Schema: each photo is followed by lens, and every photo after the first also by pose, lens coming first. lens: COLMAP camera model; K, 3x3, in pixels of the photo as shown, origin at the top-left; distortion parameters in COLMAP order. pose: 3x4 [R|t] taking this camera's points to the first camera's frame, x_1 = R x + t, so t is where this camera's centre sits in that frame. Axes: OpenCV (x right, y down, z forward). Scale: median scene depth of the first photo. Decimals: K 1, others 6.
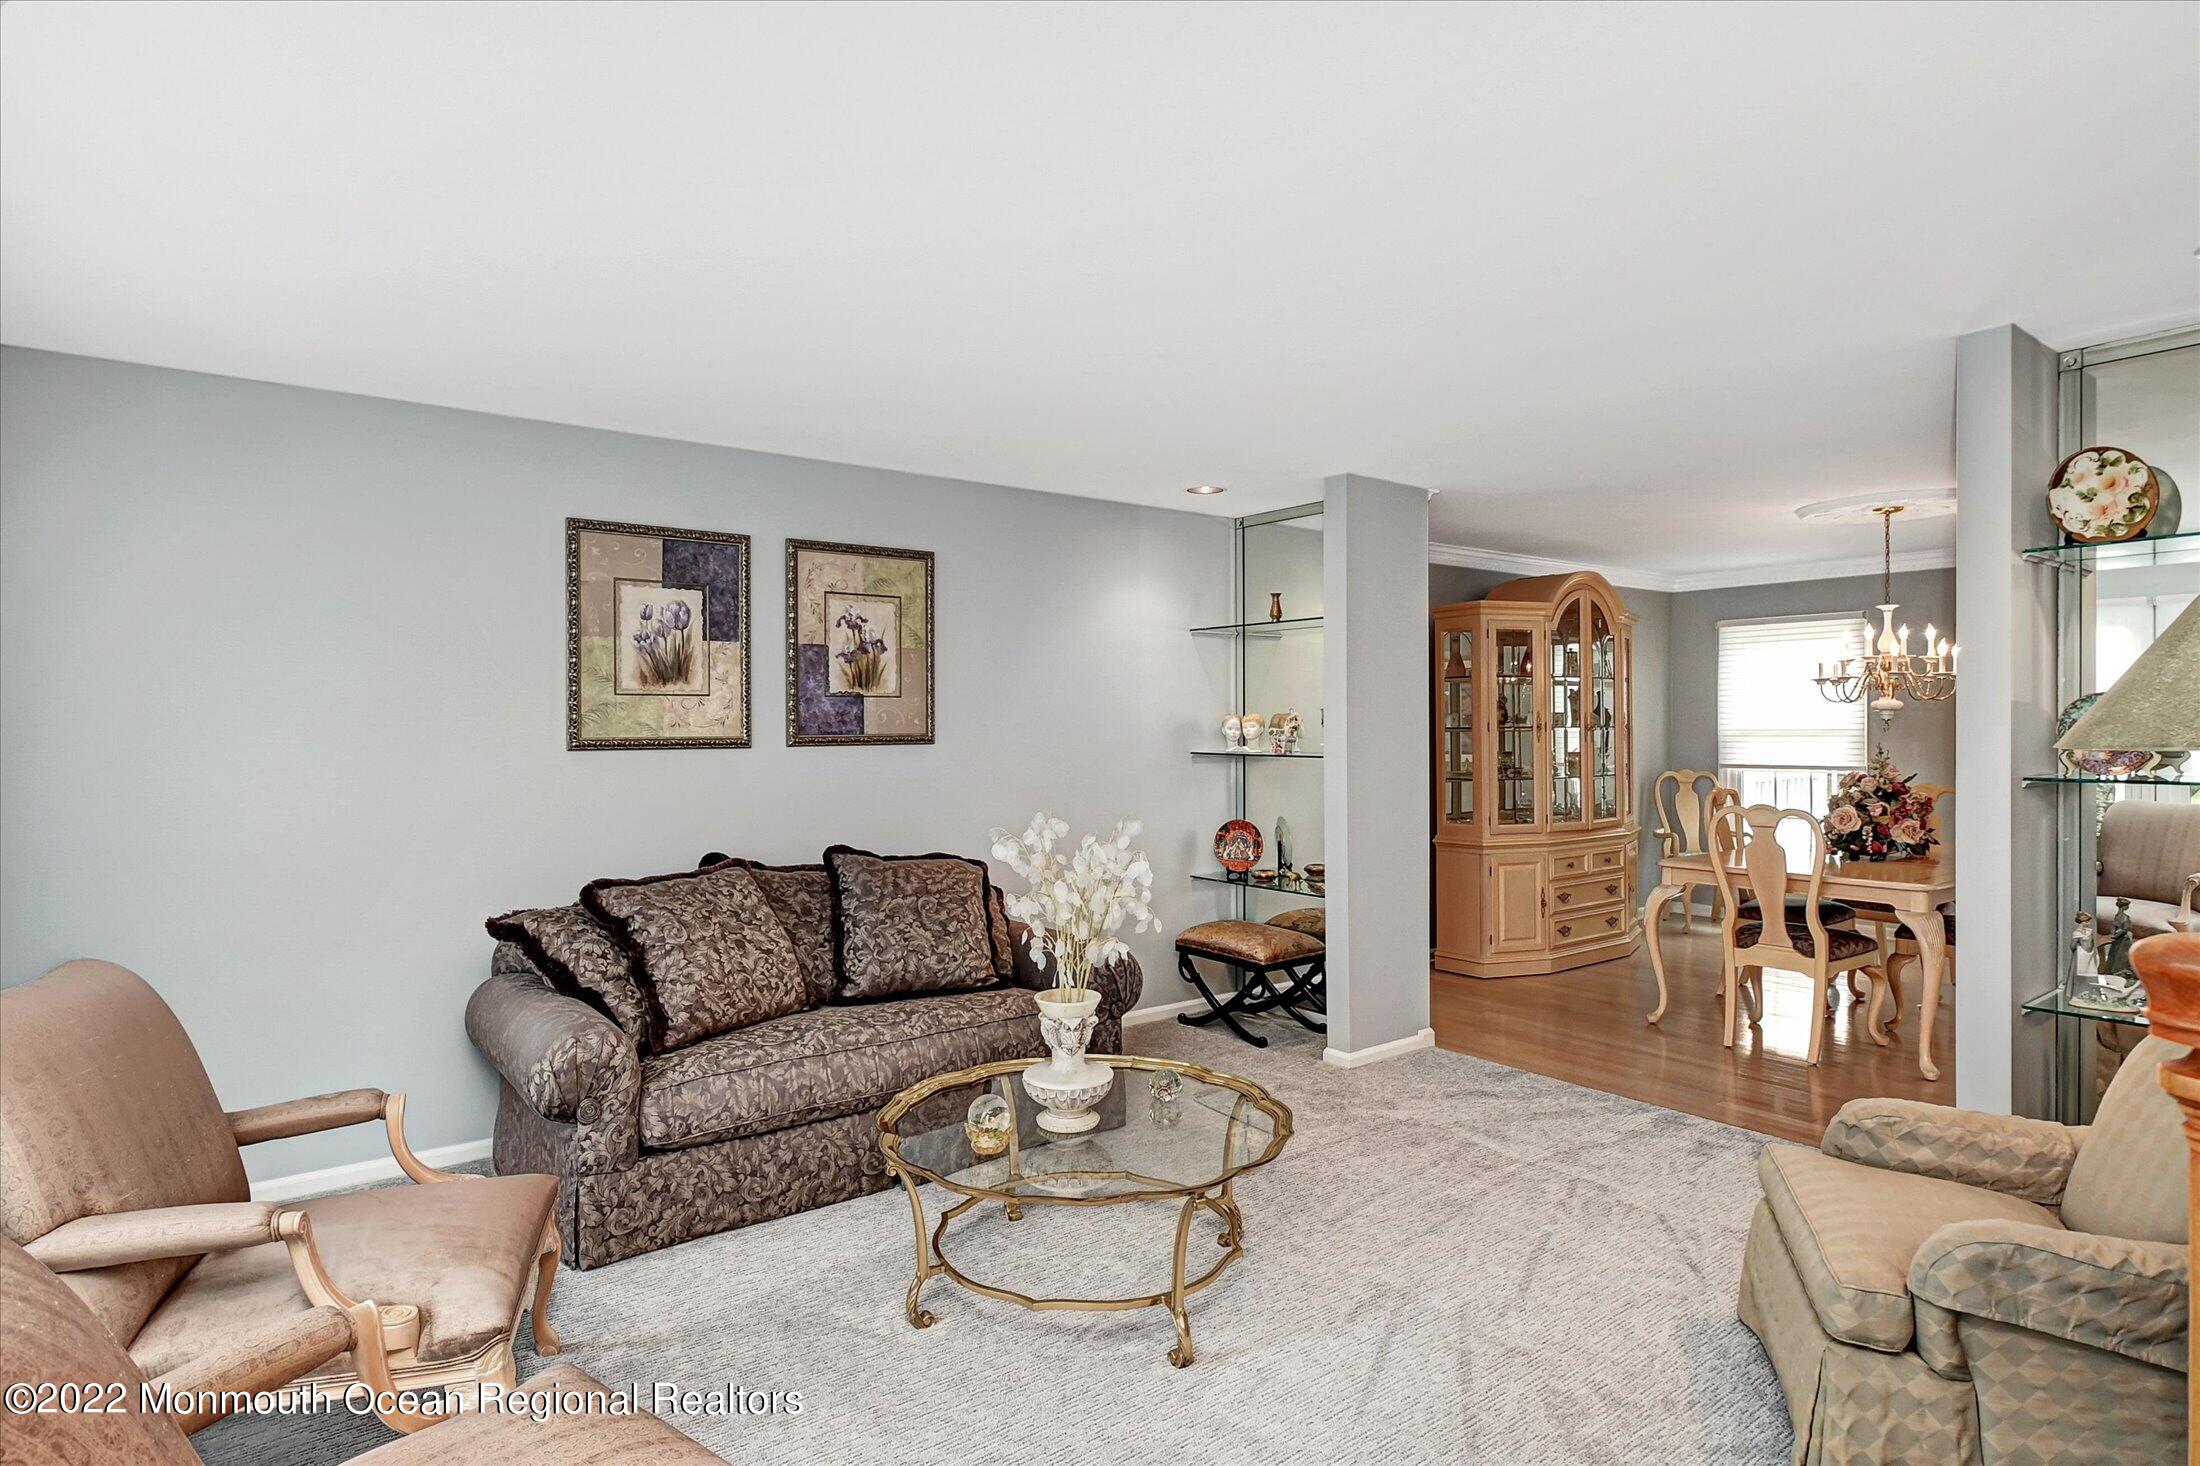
lens RADIAL K [[1163.7, 0, 1126.7], [0, 1163.7, 723.4], [0, 0, 1]] dist [0.004794, -0.008560]
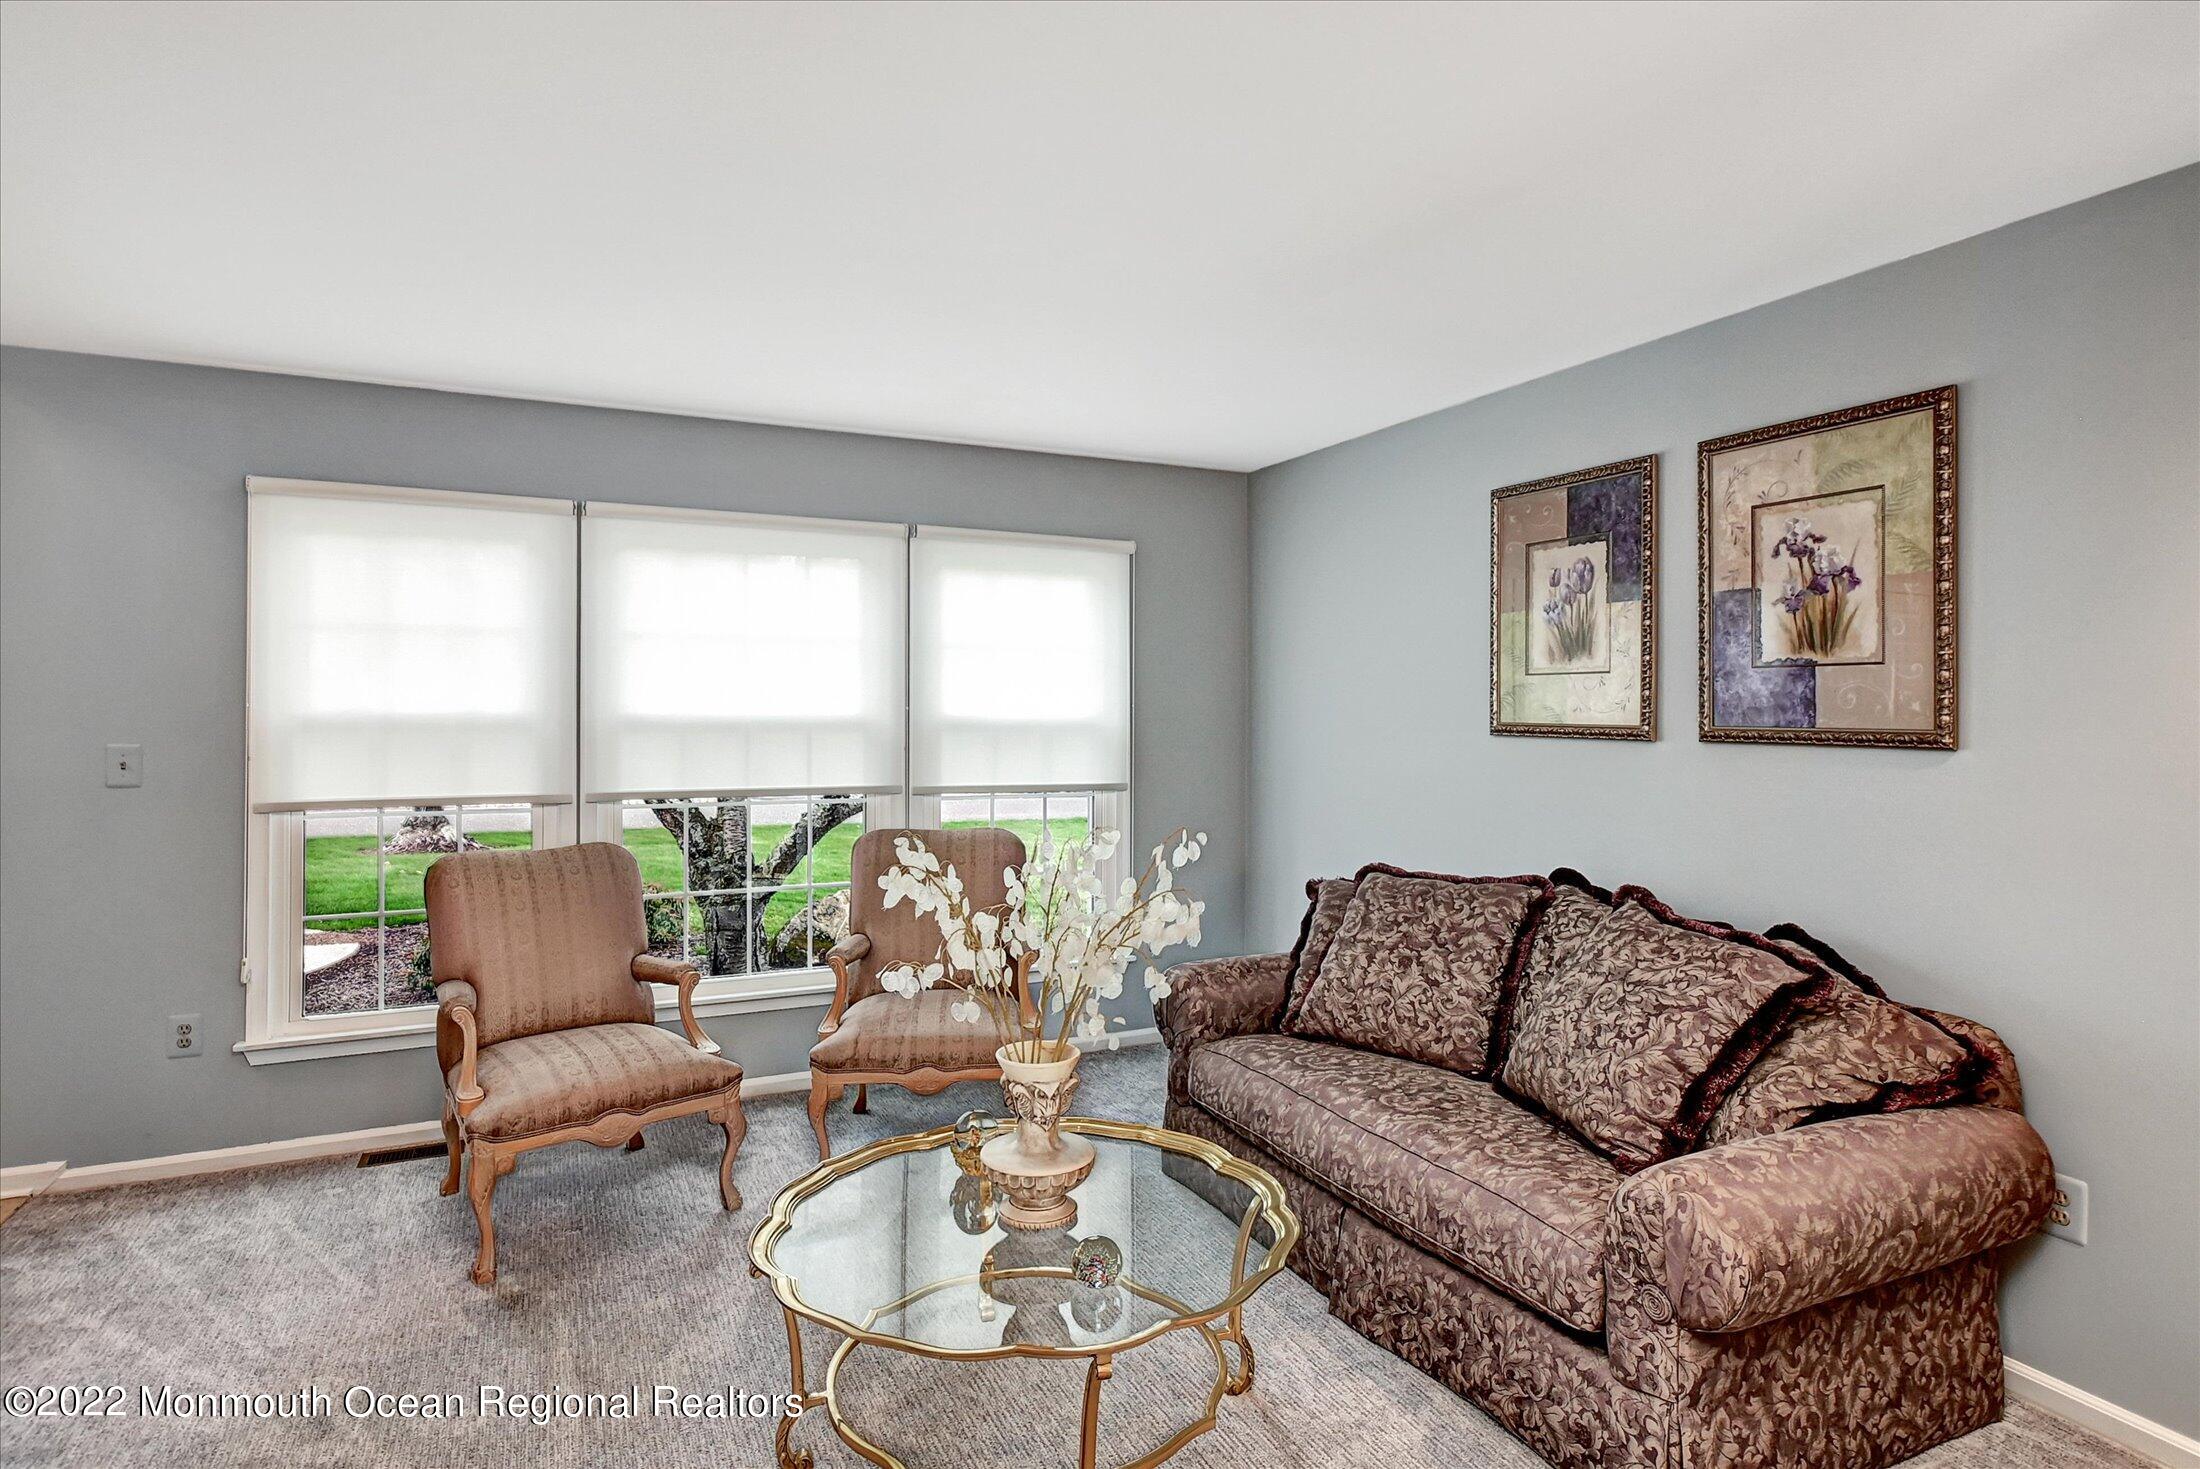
lens RADIAL K [[1163.7, 0, 1126.7], [0, 1163.7, 724.9], [0, 0, 1]] dist [0.004794, -0.008560]
pose [[-0.187174, 0.013975, -0.982227, 0.450463], [-0.011307, 0.999802, 0.016380, 0.002210], [0.982262, 0.014172, -0.186979, 0.783834]]
